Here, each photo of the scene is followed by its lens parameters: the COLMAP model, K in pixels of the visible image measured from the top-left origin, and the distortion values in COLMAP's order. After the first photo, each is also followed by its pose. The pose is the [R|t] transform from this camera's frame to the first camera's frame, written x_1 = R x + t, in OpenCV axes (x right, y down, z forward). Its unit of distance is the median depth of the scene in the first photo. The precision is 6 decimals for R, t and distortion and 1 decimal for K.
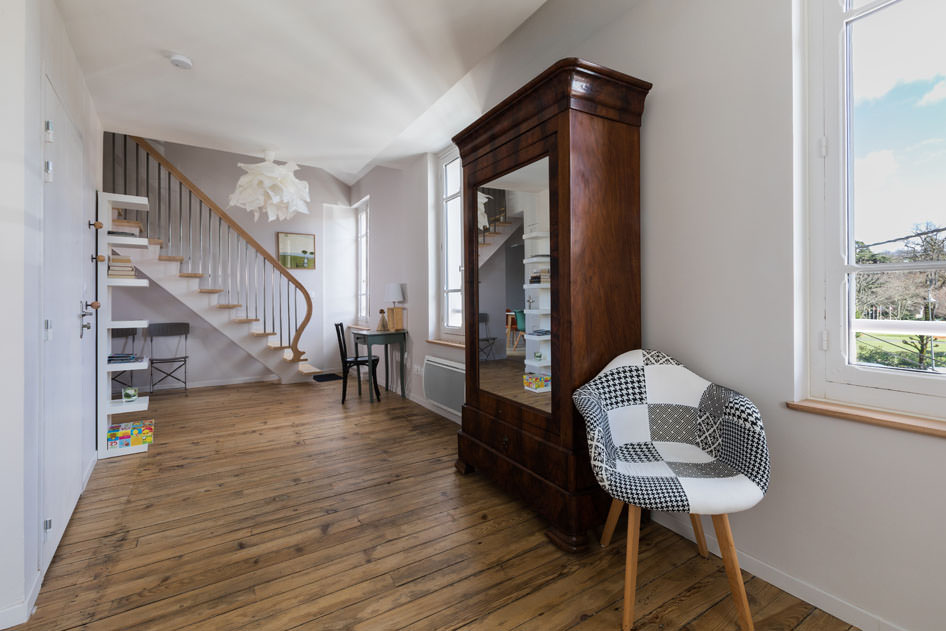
lens RADIAL K [[428.0, 0, 472.6], [0, 428.0, 300.2], [0, 0, 1]] dist [0.000909, -0.000290]
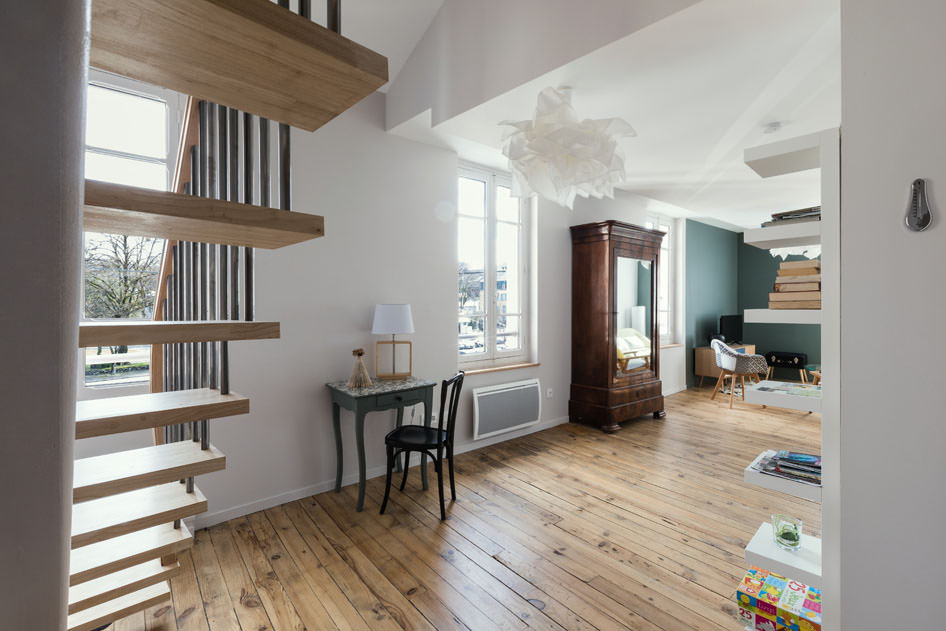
lens RADIAL K [[428.0, 0, 471.3], [0, 428.0, 307.9], [0, 0, 1]] dist [0.000909, -0.000290]
pose [[-0.143915, -0.006471, 0.989569, -1.518517], [0.006250, 0.999953, 0.007448, -0.071410], [-0.989570, 0.007257, -0.143867, 1.750756]]
